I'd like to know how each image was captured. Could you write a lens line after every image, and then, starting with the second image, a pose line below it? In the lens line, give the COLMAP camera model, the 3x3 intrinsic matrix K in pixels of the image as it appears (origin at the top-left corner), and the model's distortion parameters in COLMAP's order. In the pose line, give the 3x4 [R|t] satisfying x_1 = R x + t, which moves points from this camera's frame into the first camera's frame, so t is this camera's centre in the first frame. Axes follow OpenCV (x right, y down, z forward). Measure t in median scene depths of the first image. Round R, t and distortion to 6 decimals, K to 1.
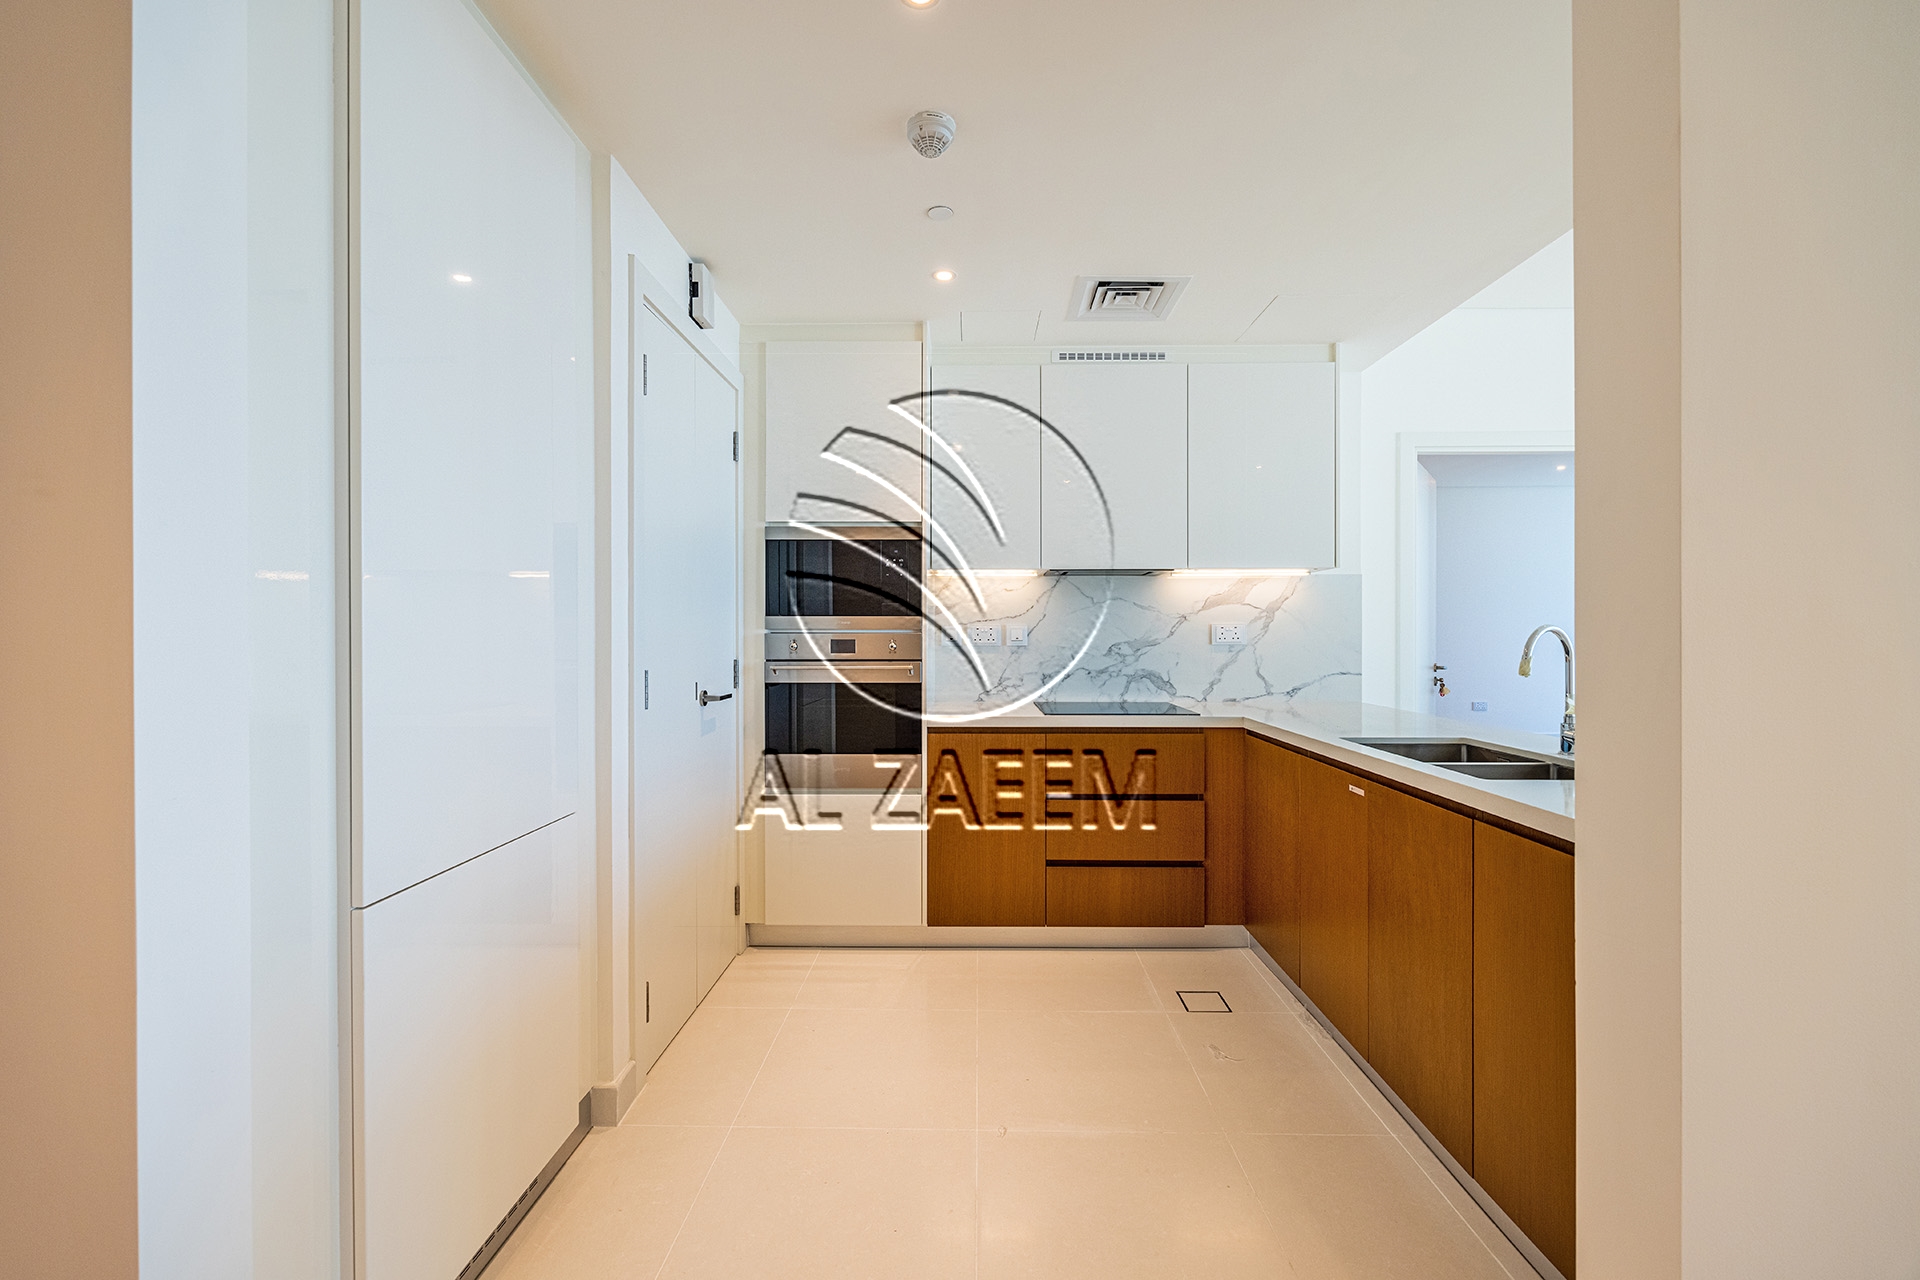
lens RADIAL K [[772.4, 0, 1050.7], [0, 772.4, 632.9], [0, 0, 1]] dist [-0.000240, -0.000016]
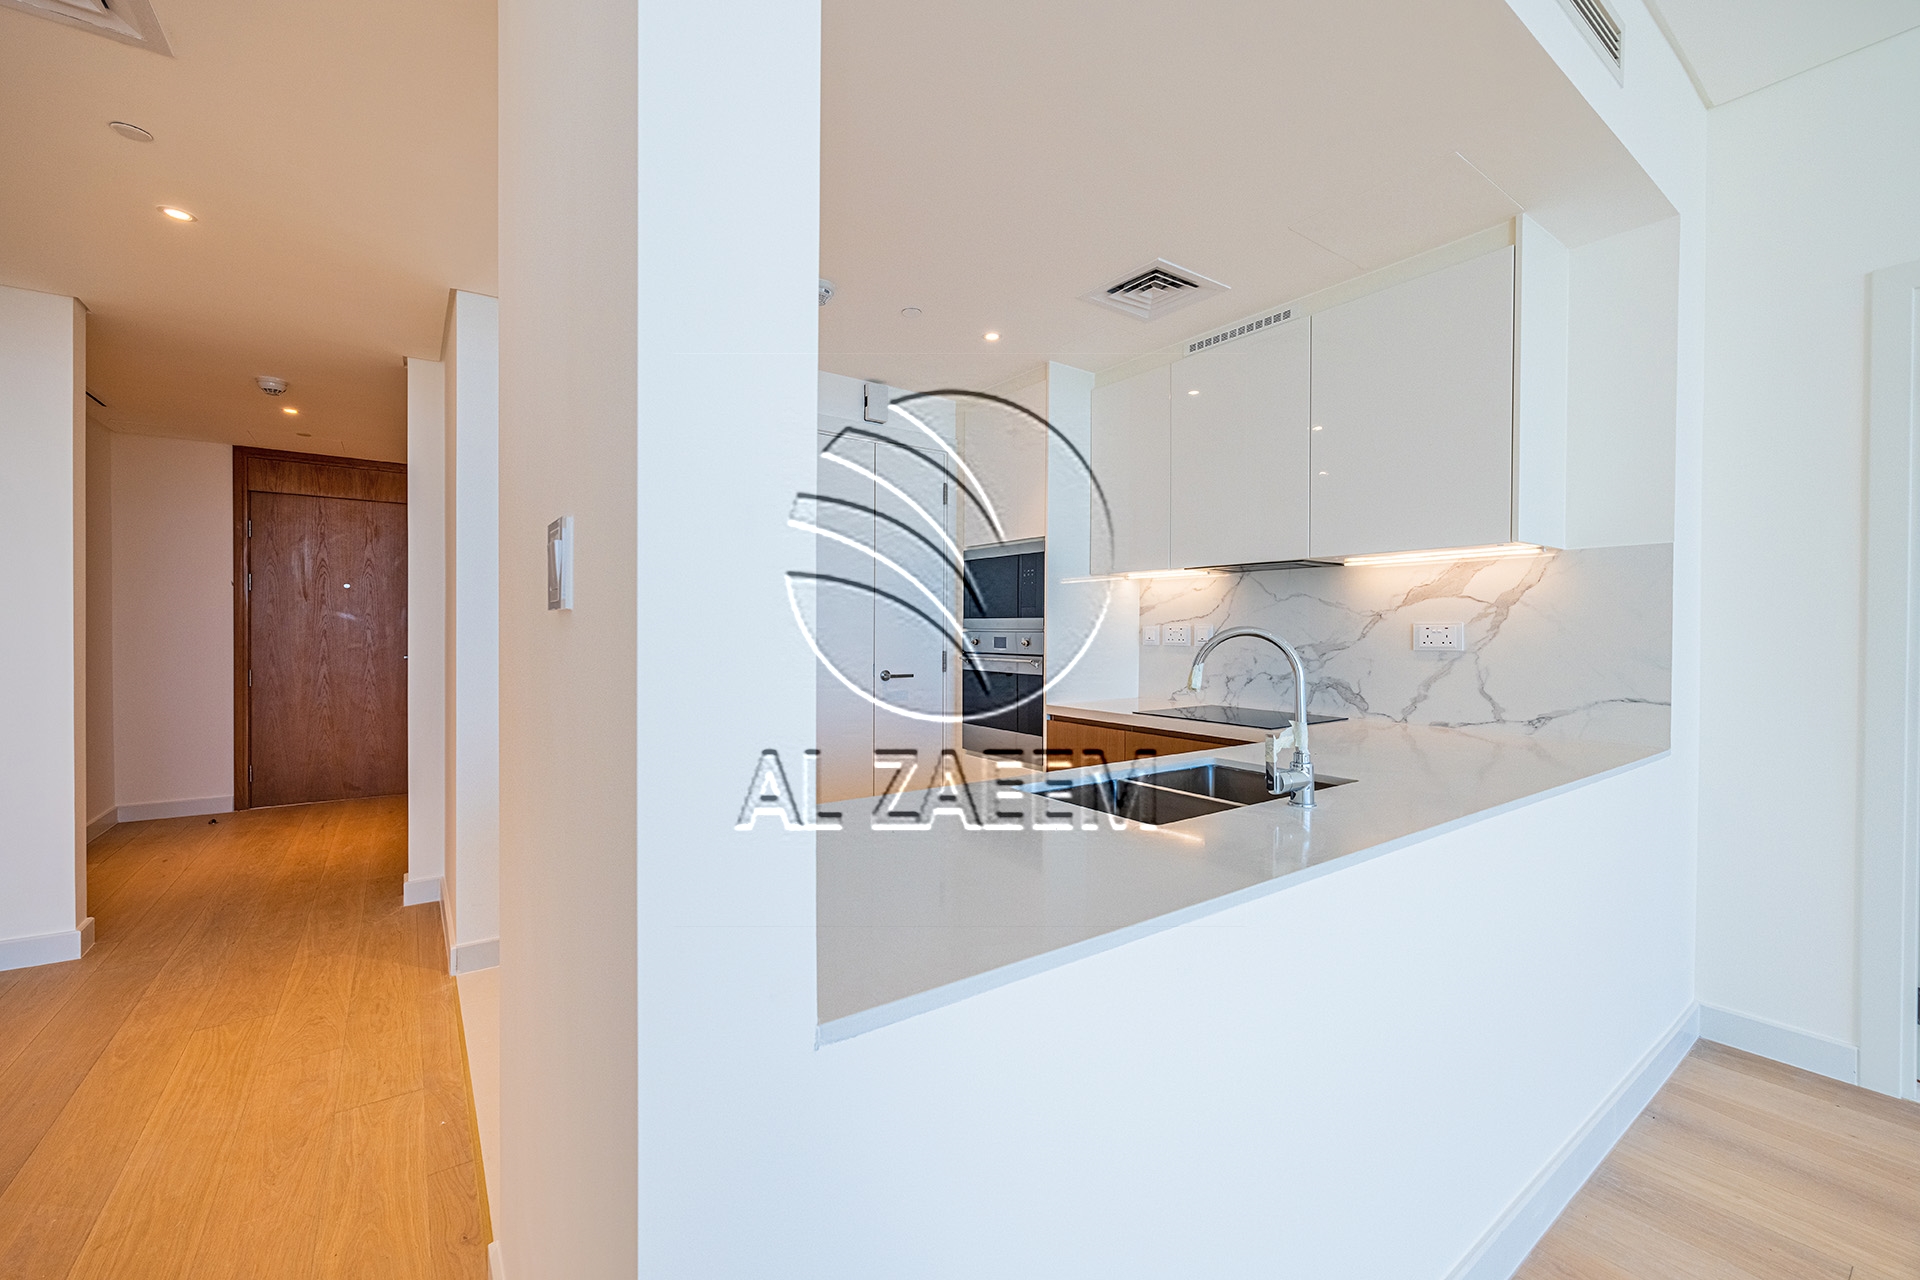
lens RADIAL K [[764.3, 0, 923.6], [0, 764.3, 637.1], [0, 0, 1]] dist [-0.001877, -0.000189]
pose [[0.581021, 0.012067, -0.813799, 0.547700], [-0.007826, 0.999927, 0.009240, -0.001268], [0.813851, 0.001000, 0.581073, 0.154118]]
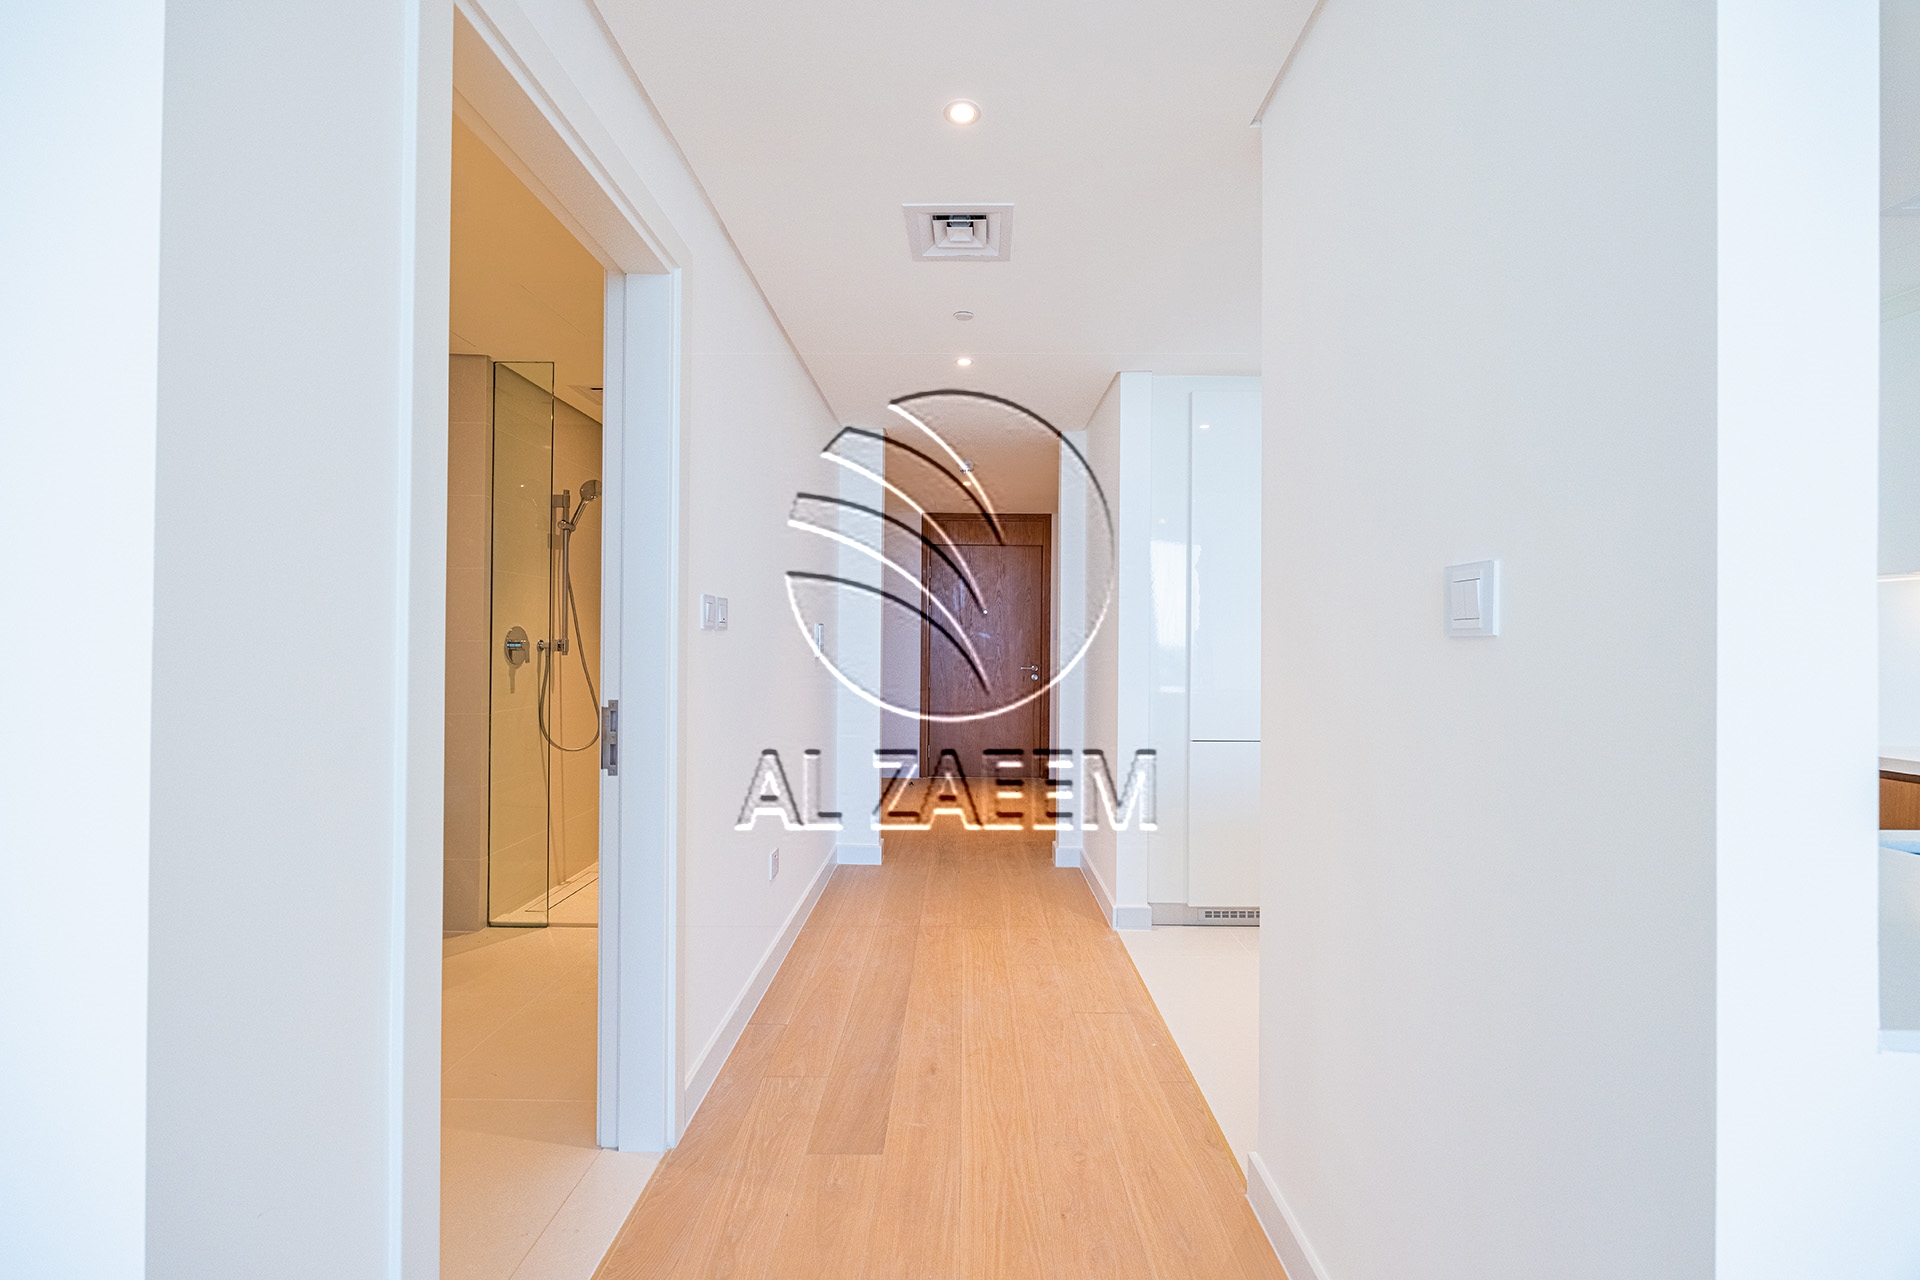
lens RADIAL K [[748.1, 0, 960.0], [0, 748.1, 640.0], [0, 0, 1]] dist [-0.000389, 0.000026]
pose [[0.010694, -0.002564, -0.999940, 0.568701], [-0.008549, 0.999960, -0.002655, -0.002512], [0.999906, 0.008577, 0.010671, 0.027247]]
